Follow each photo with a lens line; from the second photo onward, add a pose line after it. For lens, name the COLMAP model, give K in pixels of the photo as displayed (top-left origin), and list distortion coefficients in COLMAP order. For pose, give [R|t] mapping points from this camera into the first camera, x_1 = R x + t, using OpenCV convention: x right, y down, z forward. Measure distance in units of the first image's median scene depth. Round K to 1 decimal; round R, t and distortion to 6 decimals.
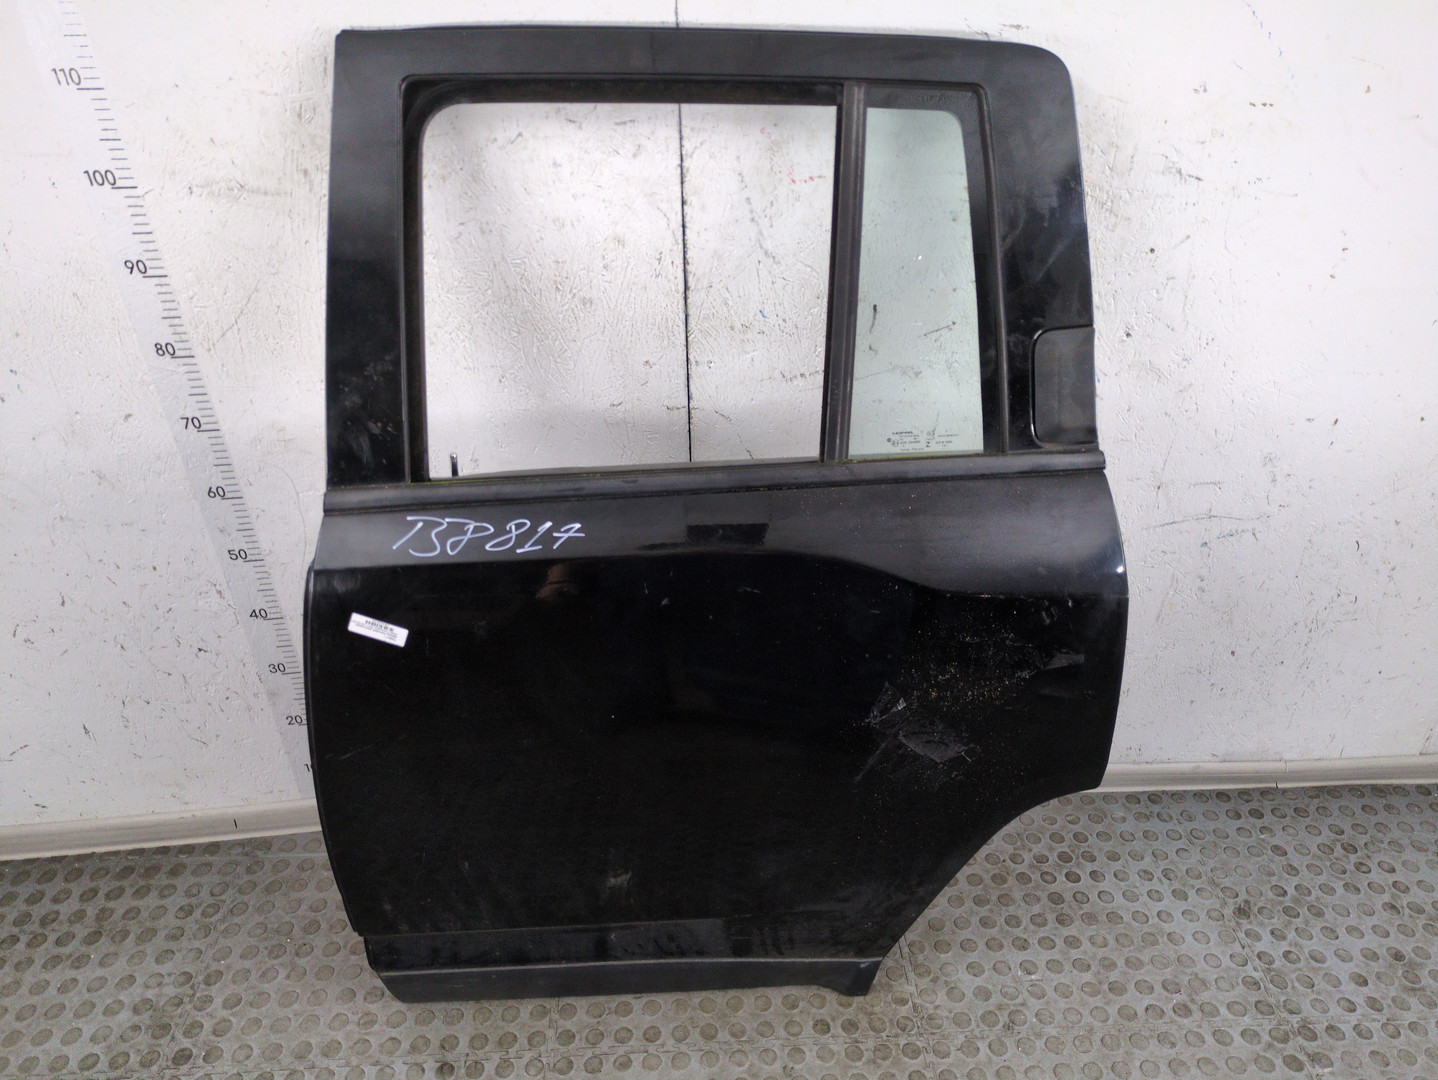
lens RADIAL K [[1084.8, 0, 720.5], [0, 1084.8, 545.4], [0, 0, 1]] dist [0.033304, -0.025401]
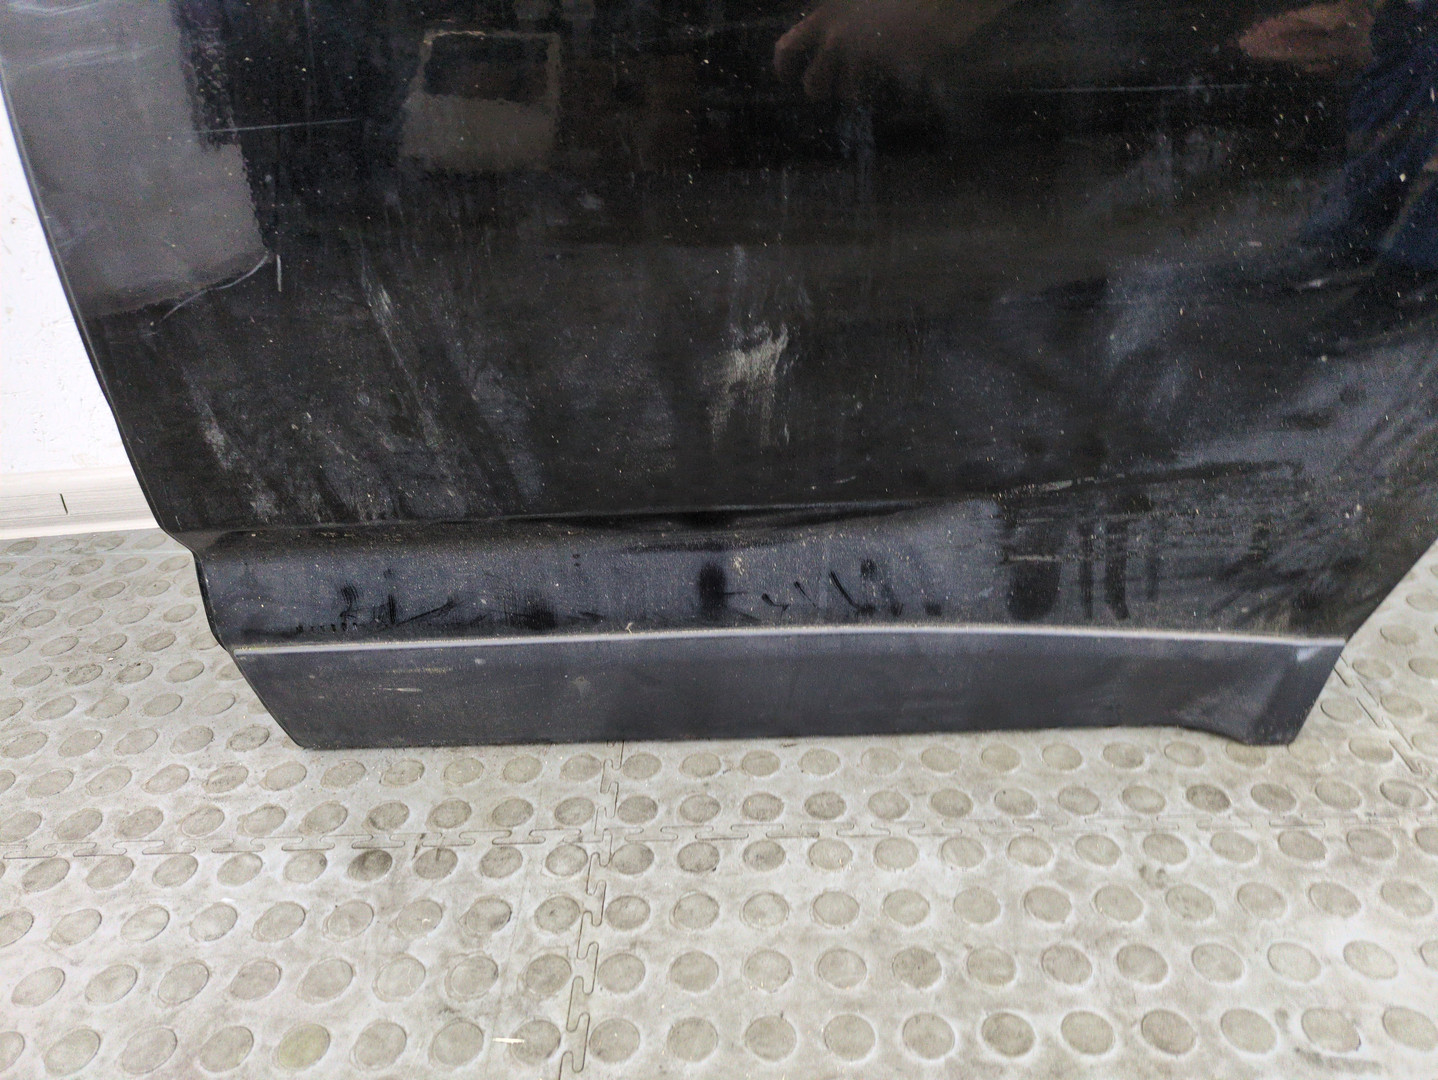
lens RADIAL K [[1084.8, 0, 716.5], [0, 1084.8, 549.6], [0, 0, 1]] dist [0.033304, -0.025401]
pose [[0.996444, -0.016298, -0.082671, -0.068592], [0.012972, 0.999091, -0.040603, 0.359291], [0.083258, 0.039386, 0.995749, 0.541249]]
